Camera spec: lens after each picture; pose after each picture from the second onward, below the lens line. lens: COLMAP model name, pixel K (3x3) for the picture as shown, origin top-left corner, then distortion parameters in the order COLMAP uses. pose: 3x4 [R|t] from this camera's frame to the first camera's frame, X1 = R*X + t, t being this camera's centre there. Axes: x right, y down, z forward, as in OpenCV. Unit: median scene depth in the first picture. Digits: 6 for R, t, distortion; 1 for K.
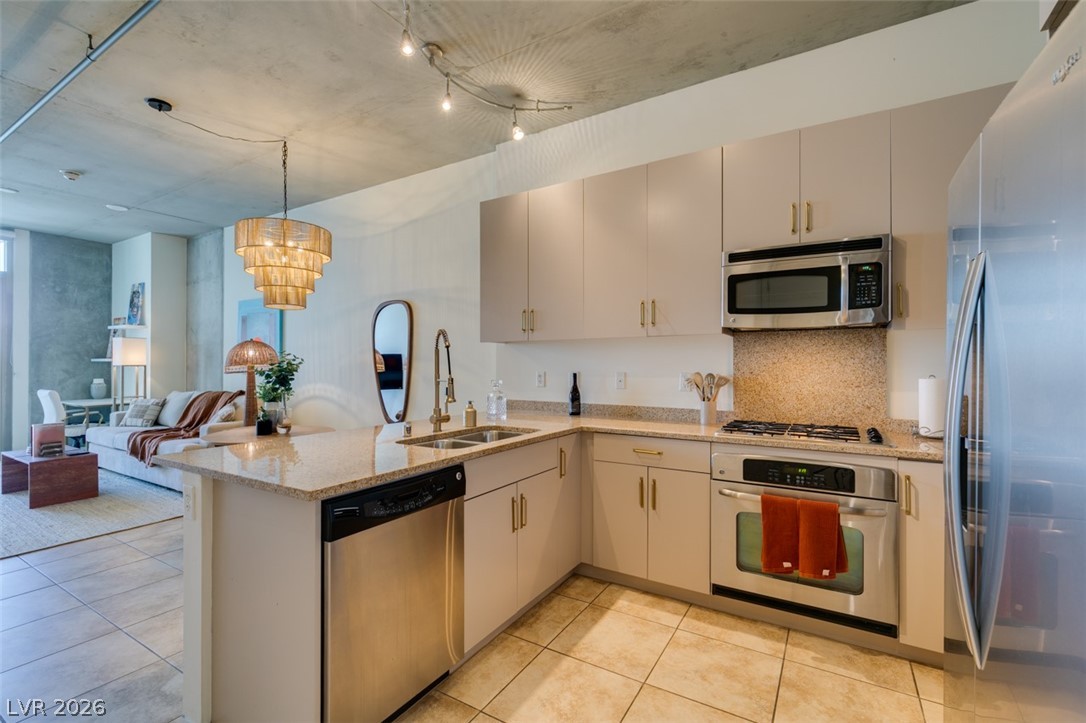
lens RADIAL K [[482.9, 0, 542.3], [0, 482.9, 364.2], [0, 0, 1]] dist [0.004604, -0.000531]
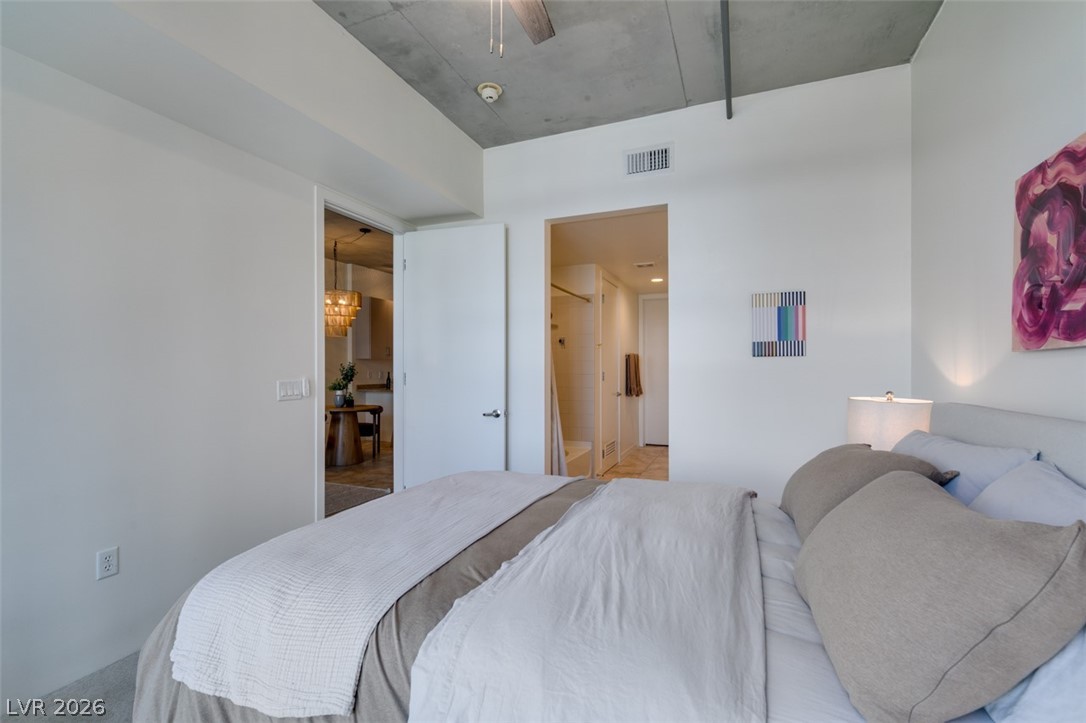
lens RADIAL K [[471.1, 0, 542.6], [0, 471.1, 359.6], [0, 0, 1]] dist [0.000545, -0.000194]
pose [[-0.169622, 0.015303, 0.985390, -2.725945], [-0.002641, 0.999869, -0.015983, -0.010108], [-0.985506, -0.005314, -0.169559, 0.636882]]
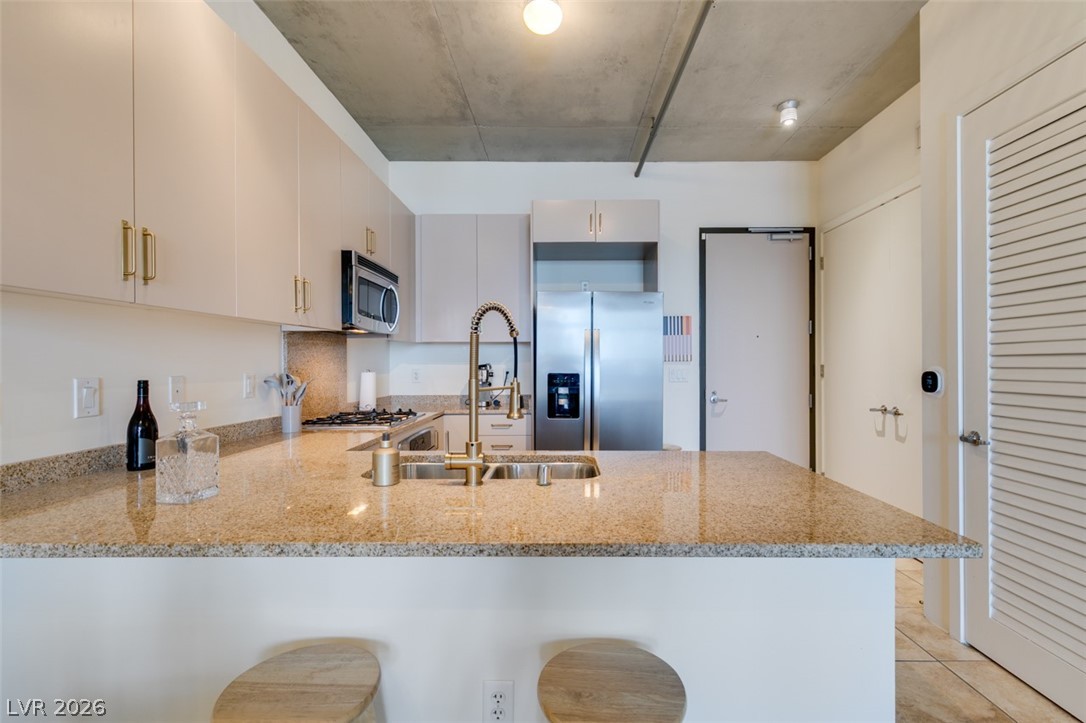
lens RADIAL K [[493.4, 0, 558.6], [0, 493.4, 362.0], [0, 0, 1]] dist [0.004070, -0.000219]
pose [[-0.518810, 0.001884, 0.854887, -0.585346], [-0.000714, 0.999996, -0.002637, 0.001540], [-0.854889, -0.001978, -0.518807, 0.943643]]
